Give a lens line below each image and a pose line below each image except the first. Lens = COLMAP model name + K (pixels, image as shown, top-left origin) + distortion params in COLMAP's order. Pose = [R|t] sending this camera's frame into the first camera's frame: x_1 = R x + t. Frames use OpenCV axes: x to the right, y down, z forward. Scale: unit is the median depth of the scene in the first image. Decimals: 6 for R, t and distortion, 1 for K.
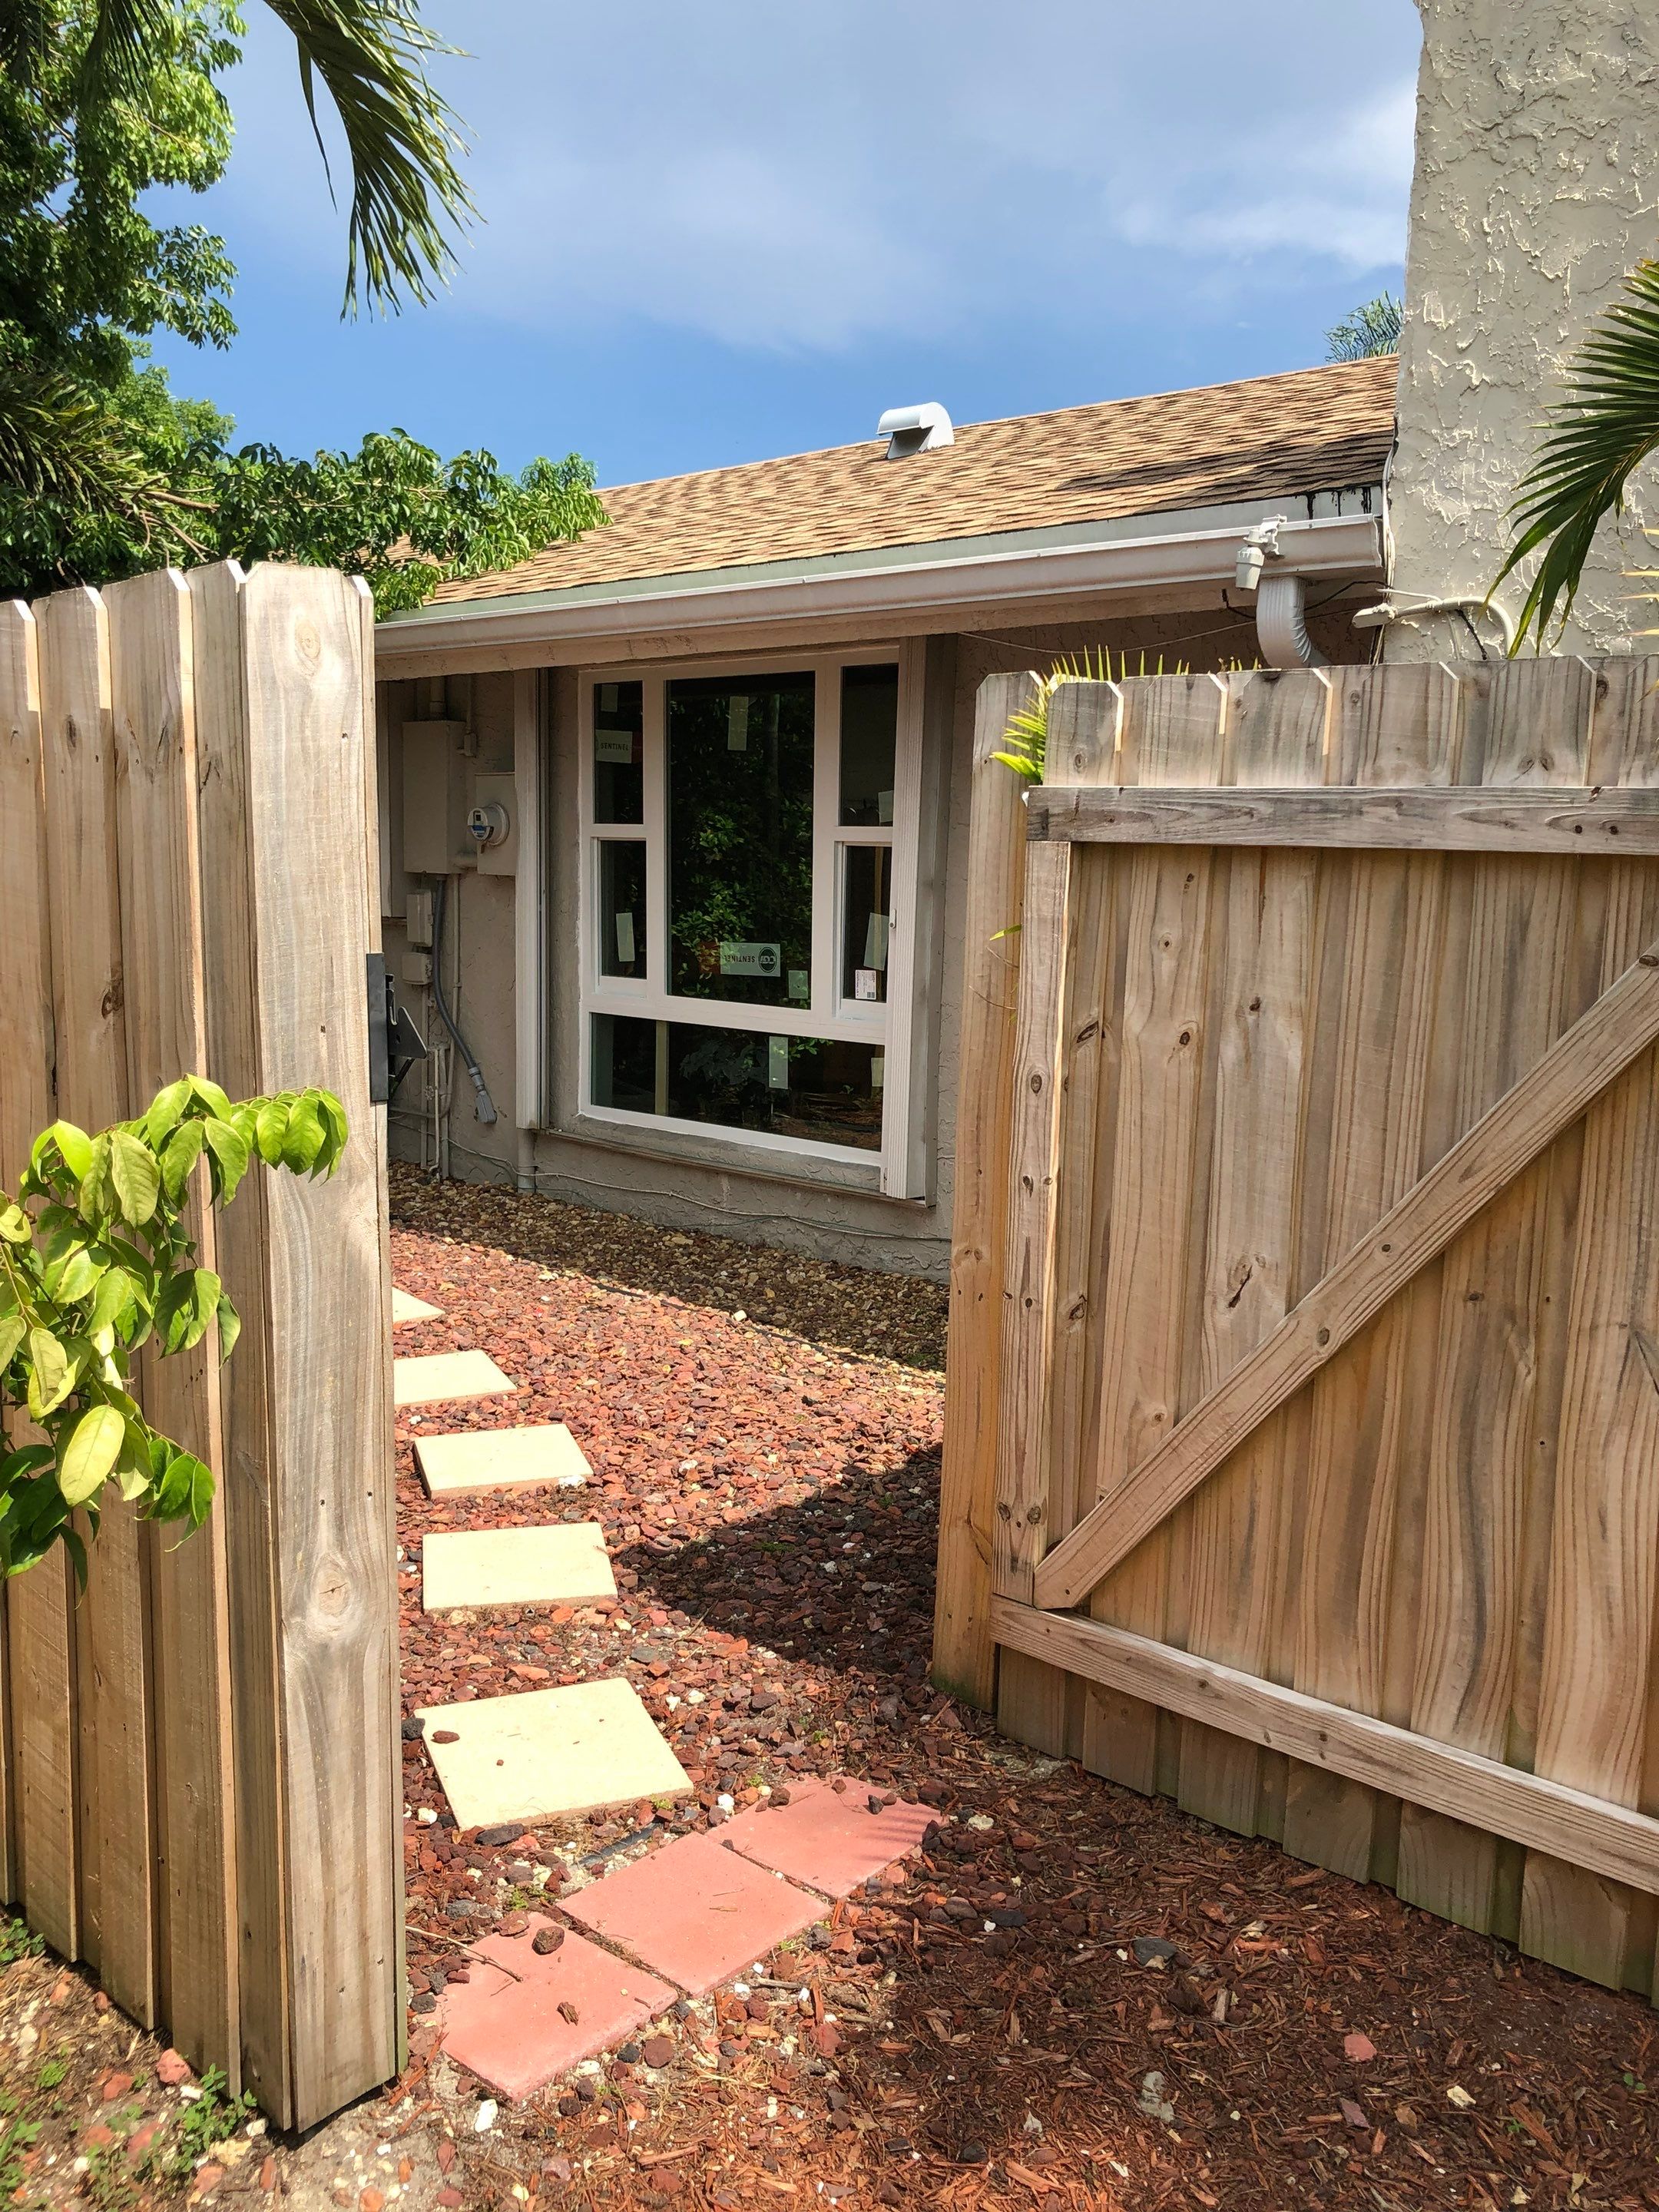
lens RADIAL K [[1776.6, 0, 865.2], [0, 1776.6, 1105.4], [0, 0, 1]] dist [0.010487, 0.001766]
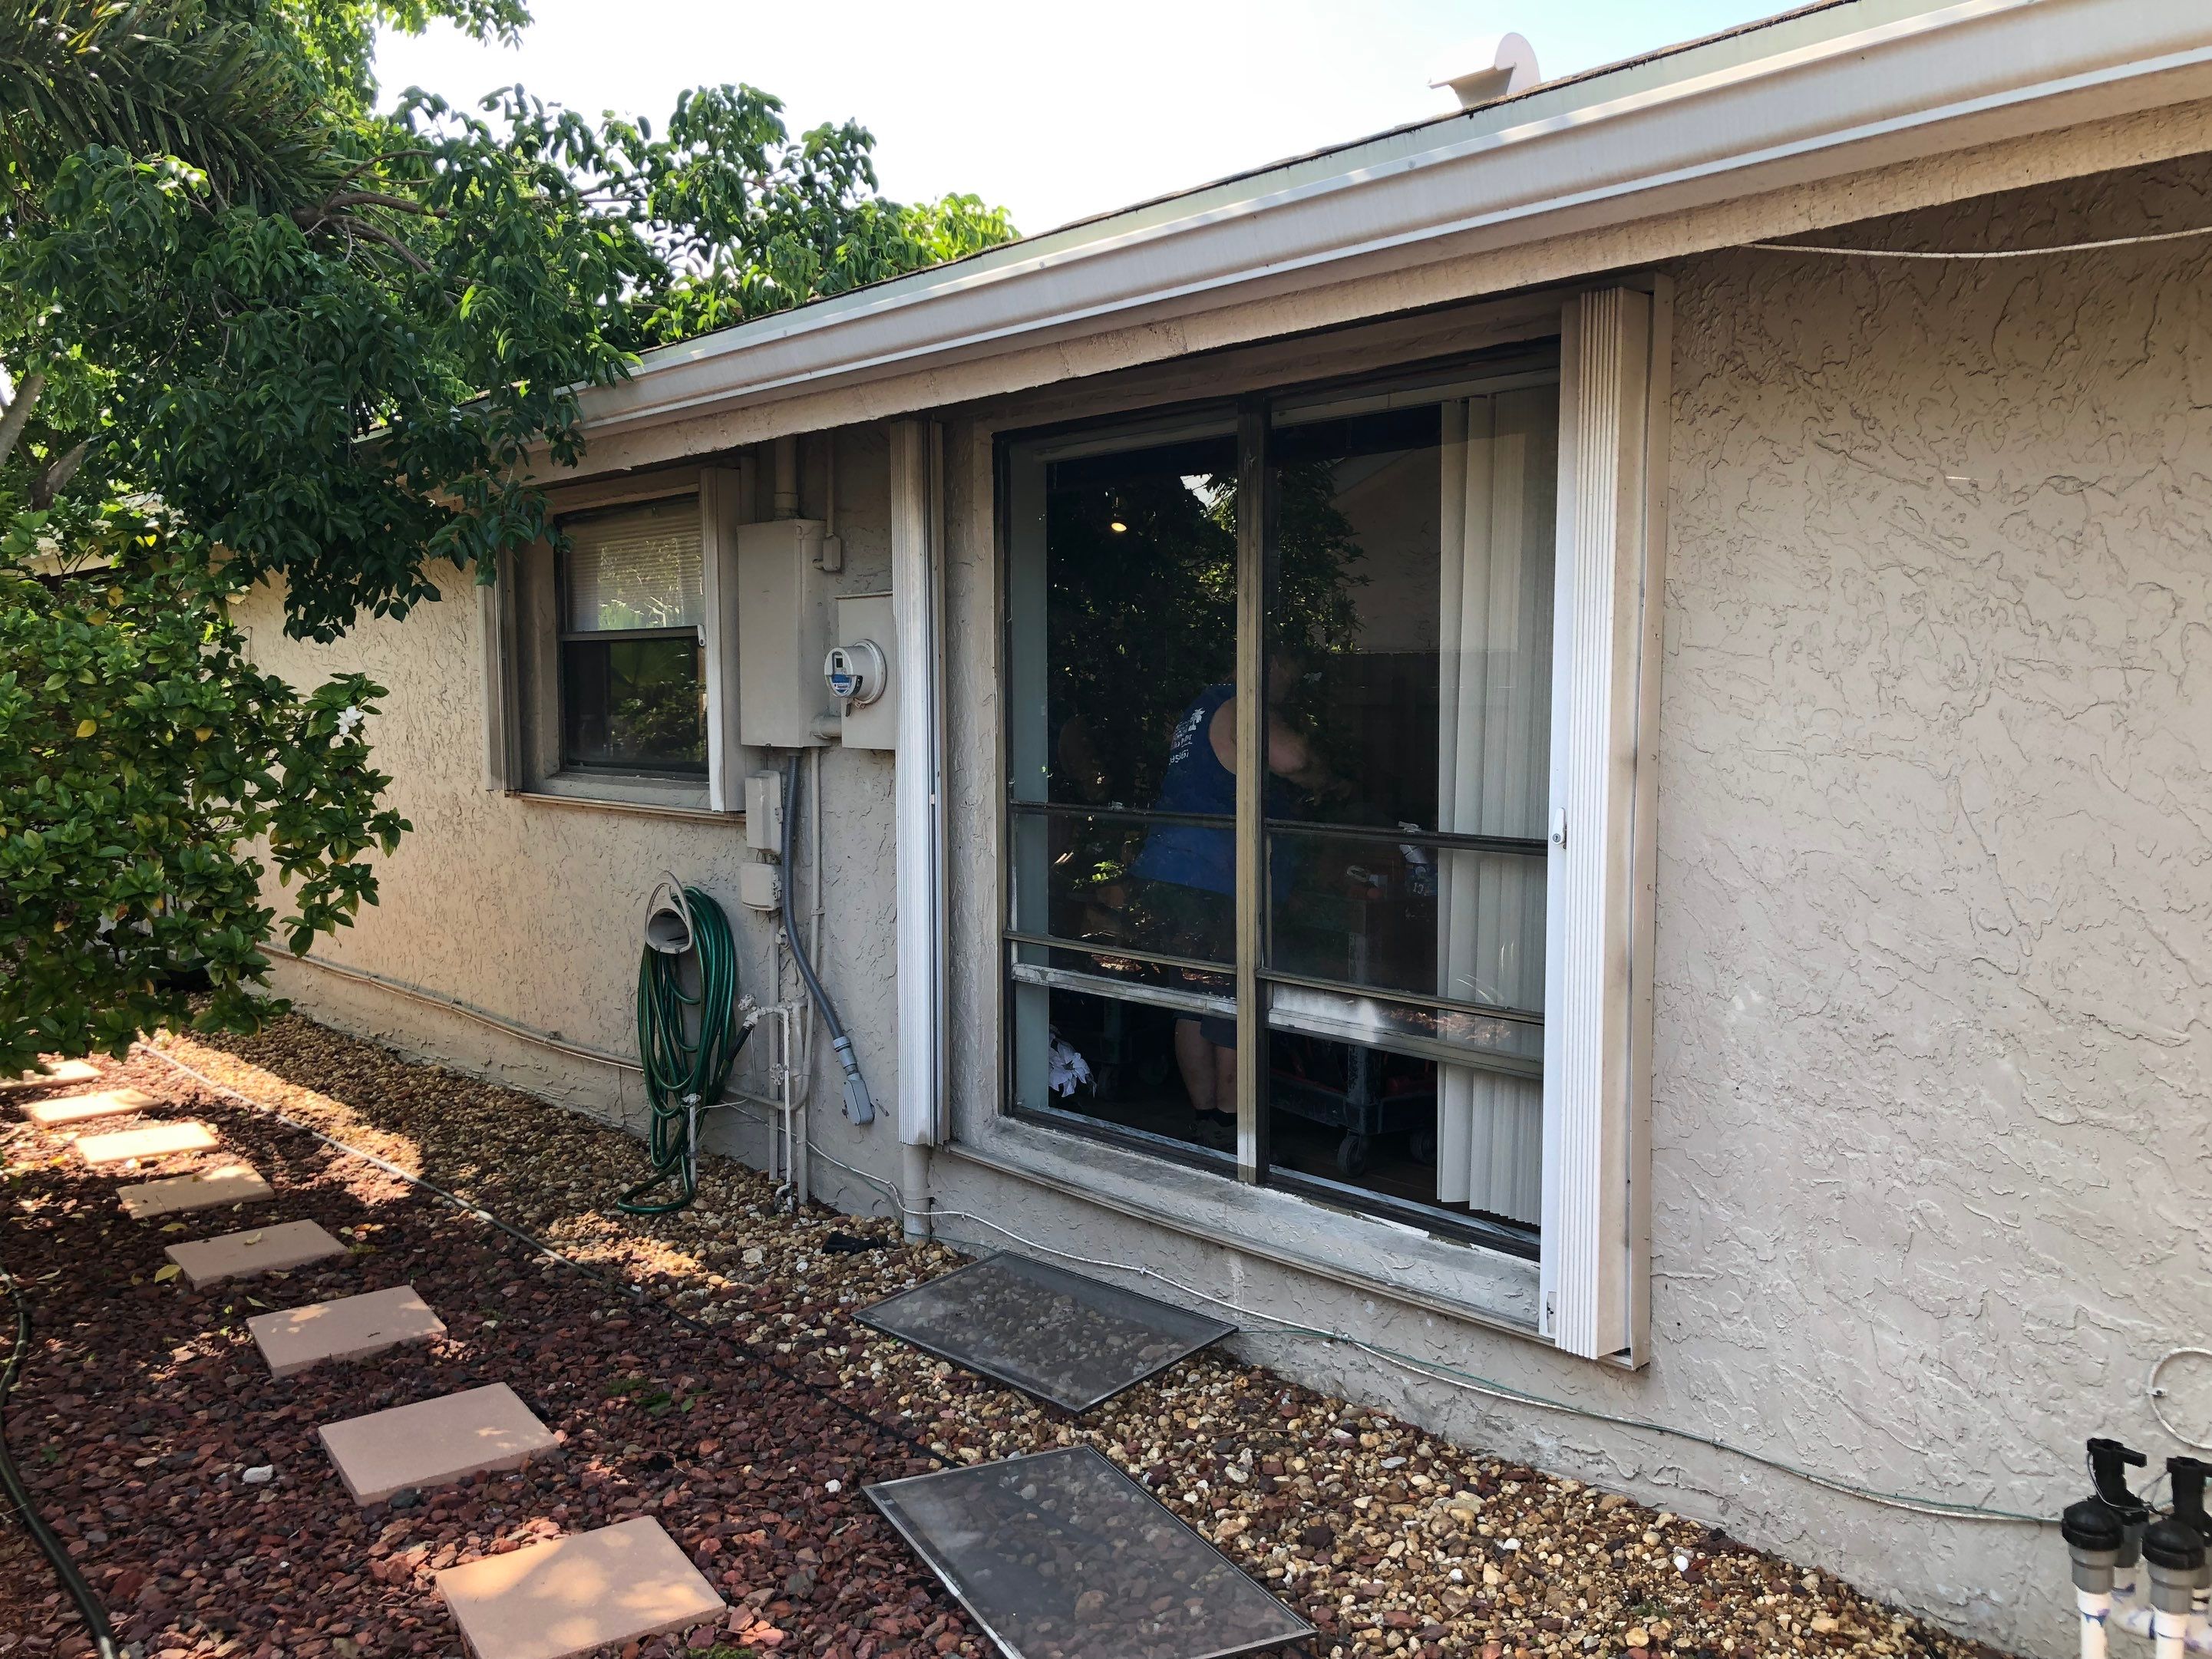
lens RADIAL K [[1776.4, 0, 1106.6], [0, 1776.4, 828.3], [0, 0, 1]] dist [0.010487, 0.001766]
pose [[0.993035, -0.017086, -0.116573, -0.058040], [0.009580, 0.997862, -0.064654, -0.072628], [0.117428, 0.063087, 0.991076, 0.462384]]
